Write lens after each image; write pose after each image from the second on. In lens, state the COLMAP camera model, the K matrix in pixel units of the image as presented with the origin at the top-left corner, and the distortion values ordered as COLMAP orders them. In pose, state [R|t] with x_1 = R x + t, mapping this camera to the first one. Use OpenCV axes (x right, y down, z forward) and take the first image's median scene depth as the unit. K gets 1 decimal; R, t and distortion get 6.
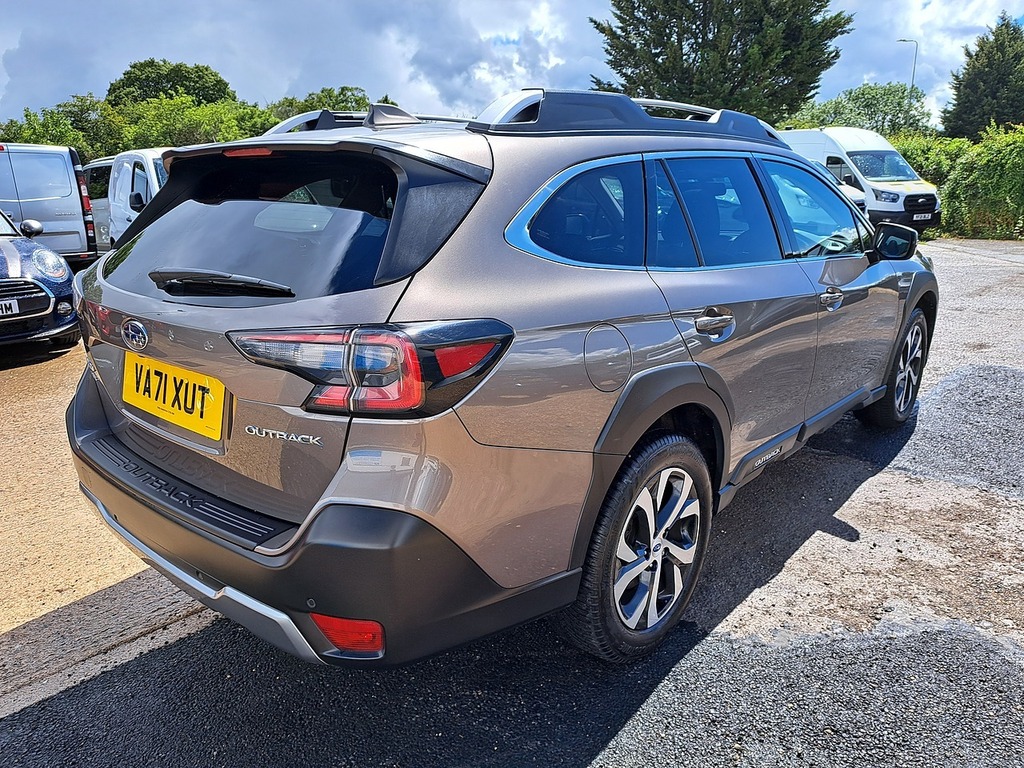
lens RADIAL K [[745.8, 0, 521.8], [0, 745.8, 384.1], [0, 0, 1]] dist [0.058682, -0.056176]
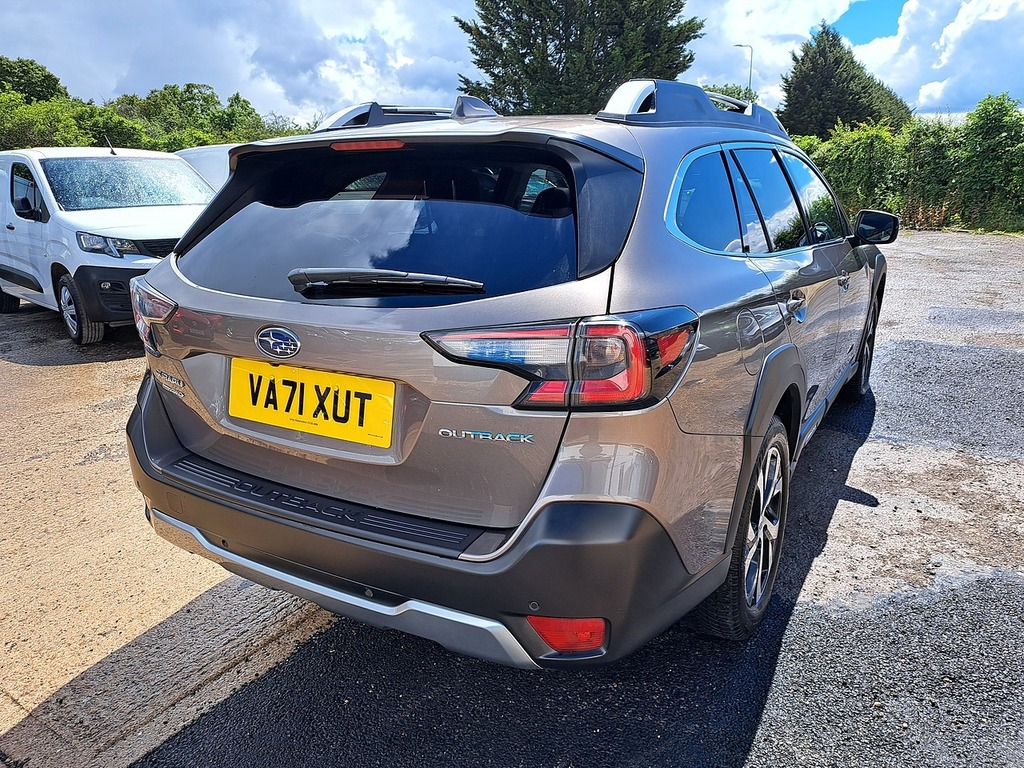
lens RADIAL K [[745.8, 0, 513.9], [0, 745.8, 381.1], [0, 0, 1]] dist [0.058682, -0.056176]
pose [[0.984754, -0.058023, 0.163992, -0.270414], [0.058515, 0.998285, 0.001836, -0.001402], [-0.163818, 0.007788, 0.986460, 0.028545]]
